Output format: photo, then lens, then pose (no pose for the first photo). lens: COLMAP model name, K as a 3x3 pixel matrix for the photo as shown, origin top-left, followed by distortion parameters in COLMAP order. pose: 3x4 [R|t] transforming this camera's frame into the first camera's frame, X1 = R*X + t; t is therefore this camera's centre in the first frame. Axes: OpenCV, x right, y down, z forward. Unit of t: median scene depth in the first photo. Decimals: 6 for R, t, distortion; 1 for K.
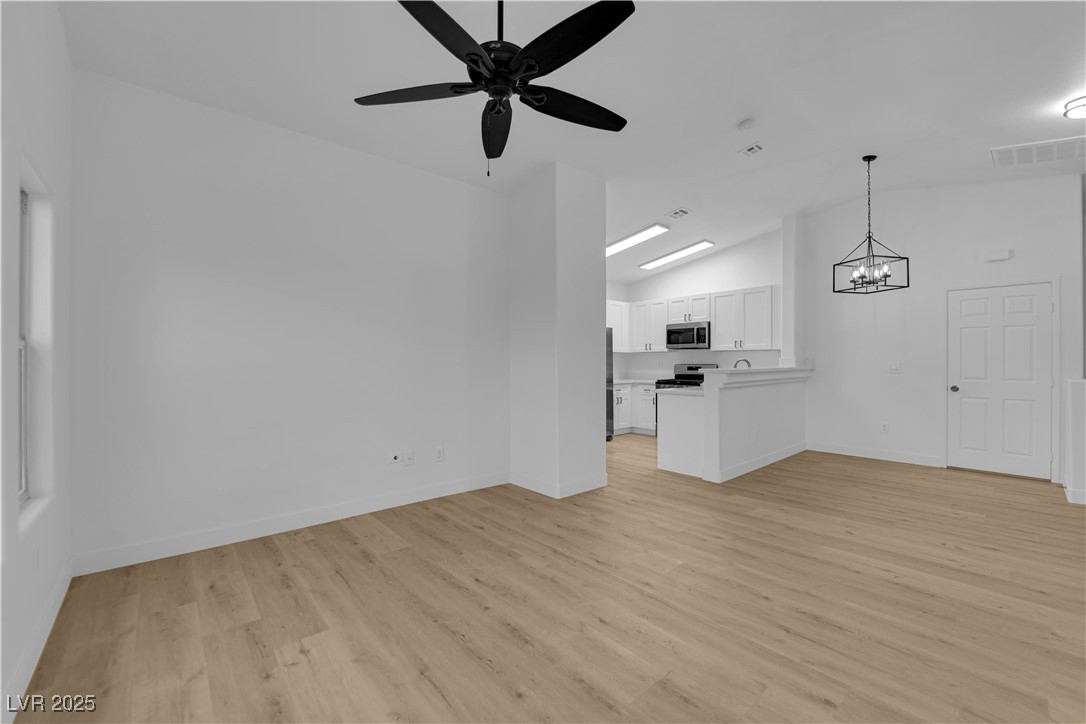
lens RADIAL K [[438.2, 0, 545.0], [0, 438.2, 360.2], [0, 0, 1]] dist [-0.013812, -0.001448]
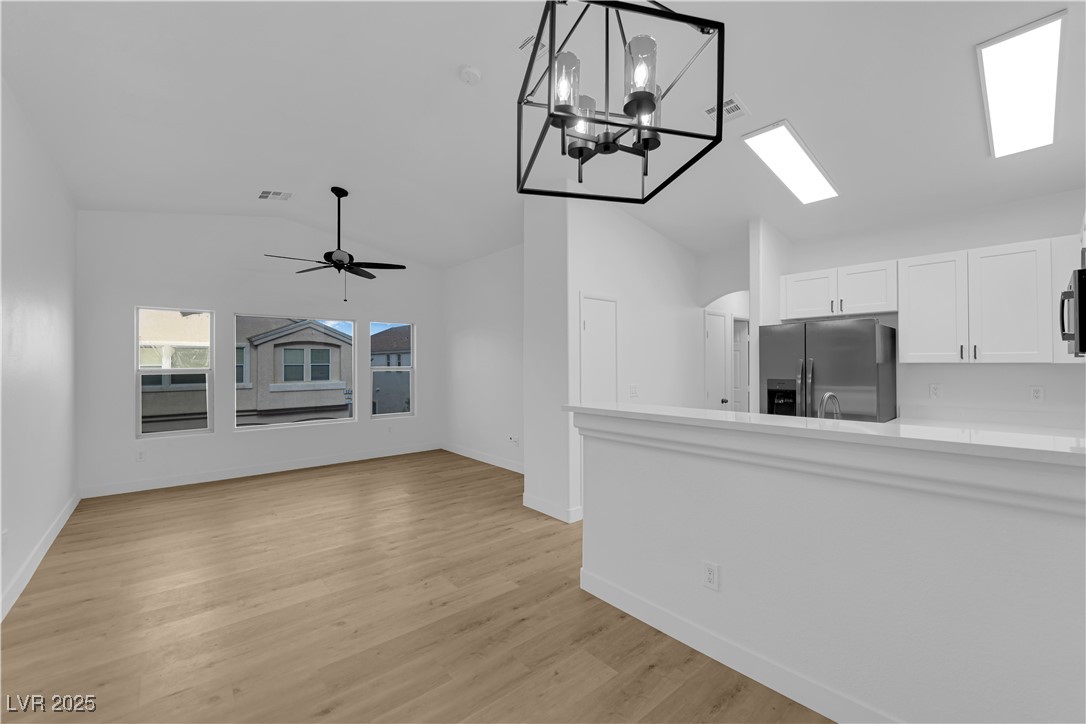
lens RADIAL K [[438.2, 0, 546.8], [0, 438.2, 362.5], [0, 0, 1]] dist [-0.013812, -0.001448]
pose [[-0.001848, -0.001485, -0.999997, 0.983741], [0.006003, 0.999981, -0.001496, -0.035280], [0.999980, -0.006006, -0.001839, 0.921815]]
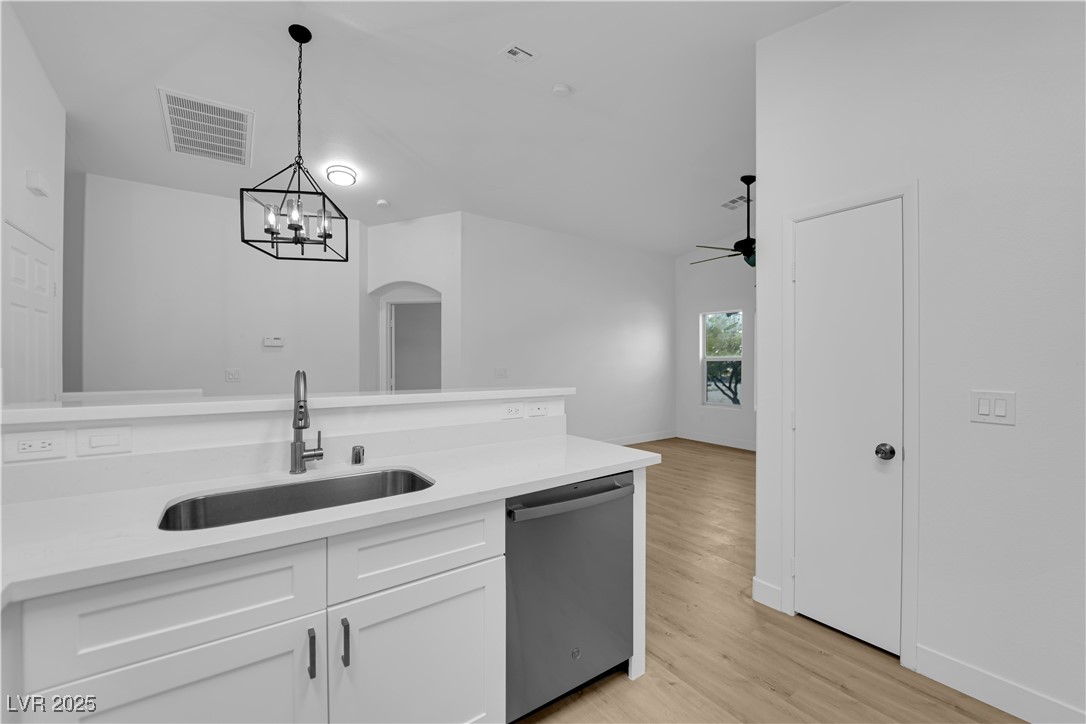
lens RADIAL K [[438.2, 0, 545.9], [0, 438.2, 359.0], [0, 0, 1]] dist [-0.013812, -0.001448]
pose [[-0.996031, 0.000018, 0.089008, 0.341043], [-0.000457, 0.999986, -0.005314, -0.010498], [-0.089007, -0.005334, -0.996017, 1.508616]]
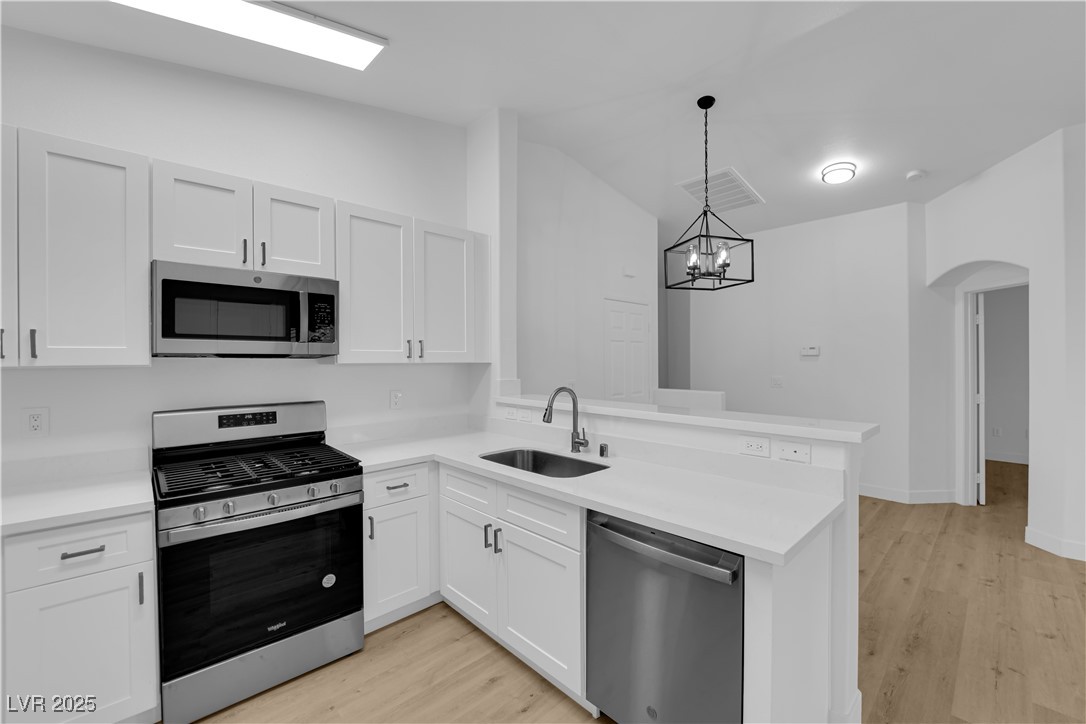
lens RADIAL K [[438.2, 0, 547.7], [0, 438.2, 360.6], [0, 0, 1]] dist [-0.013812, -0.001448]
pose [[-0.042597, -0.001224, 0.999092, 0.030876], [0.003021, 0.999995, 0.001354, -0.036128], [-0.999088, 0.003076, -0.042593, 1.246095]]
